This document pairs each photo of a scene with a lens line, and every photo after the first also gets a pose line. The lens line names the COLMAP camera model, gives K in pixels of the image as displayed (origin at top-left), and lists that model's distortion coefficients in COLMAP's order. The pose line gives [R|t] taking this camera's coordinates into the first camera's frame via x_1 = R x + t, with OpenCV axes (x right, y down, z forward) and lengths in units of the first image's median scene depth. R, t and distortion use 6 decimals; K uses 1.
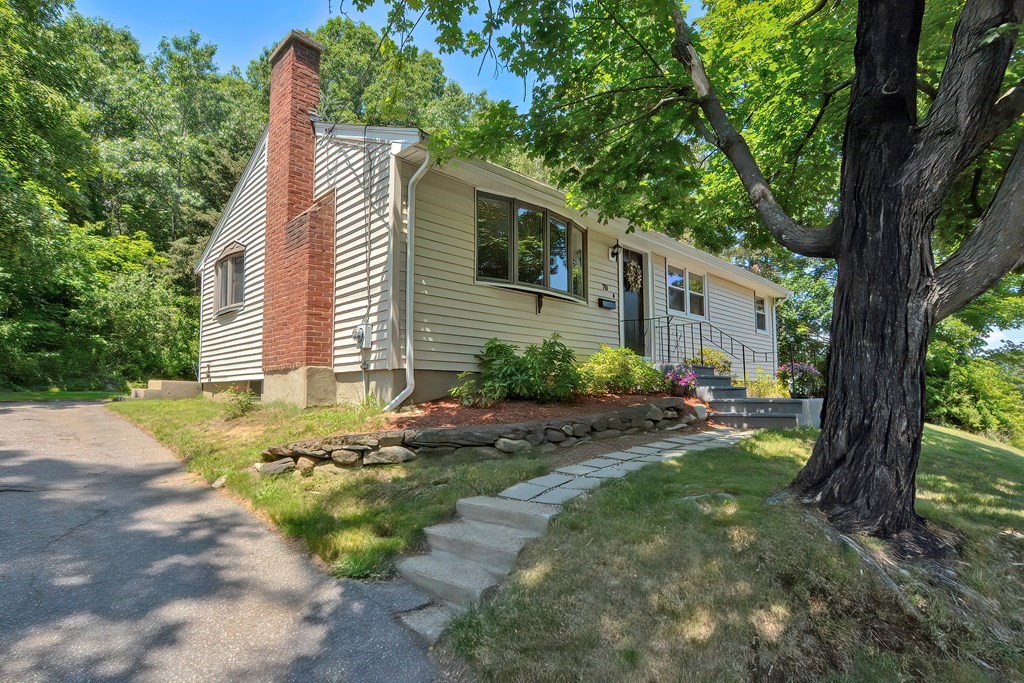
lens RADIAL K [[527.3, 0, 510.0], [0, 527.3, 359.6], [0, 0, 1]] dist [-0.002978, 0.000325]
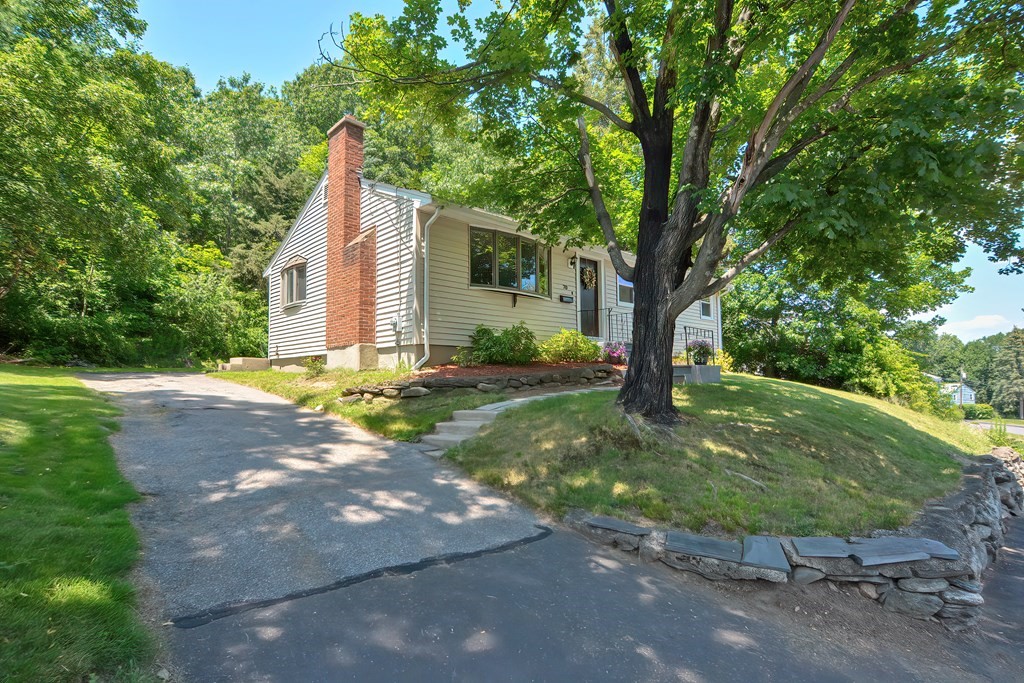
lens RADIAL K [[498.1, 0, 508.6], [0, 498.1, 345.5], [0, 0, 1]] dist [-0.013767, 0.001127]
pose [[0.999775, -0.005758, -0.020409, 0.071359], [0.005804, 0.999981, 0.002173, 0.016293], [0.020396, -0.002291, 0.999789, -0.403607]]
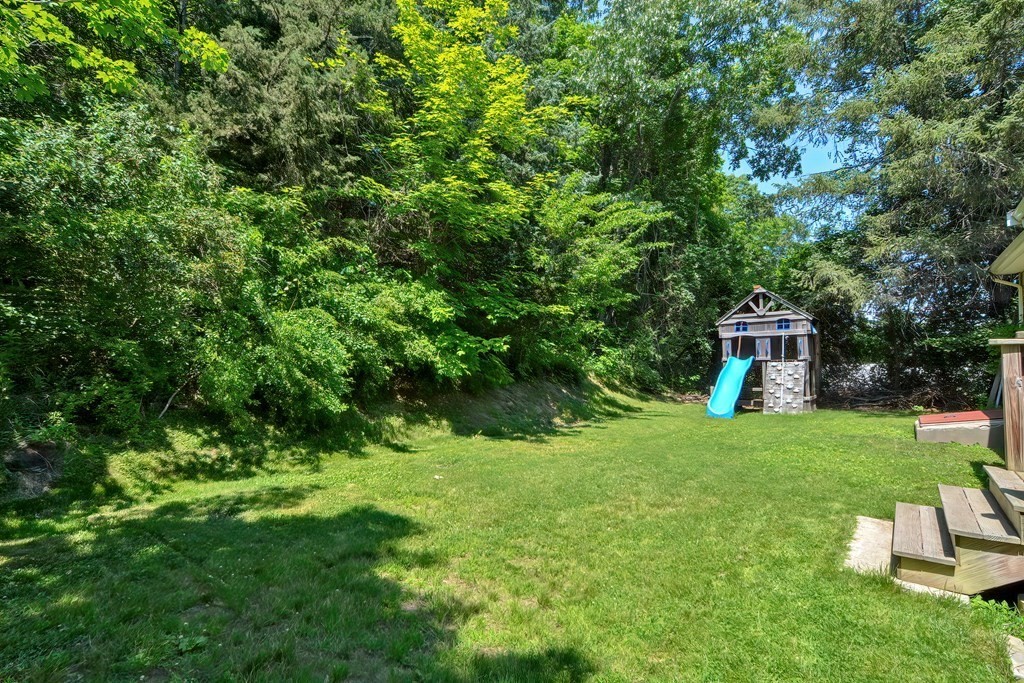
lens RADIAL K [[497.2, 0, 514.3], [0, 497.2, 359.3], [0, 0, 1]] dist [-0.024824, 0.000113]
pose [[0.993440, -0.000472, 0.114358, -1.323583], [-0.007114, 0.997800, 0.065921, -0.070303], [-0.114137, -0.066302, 0.991250, 1.770198]]
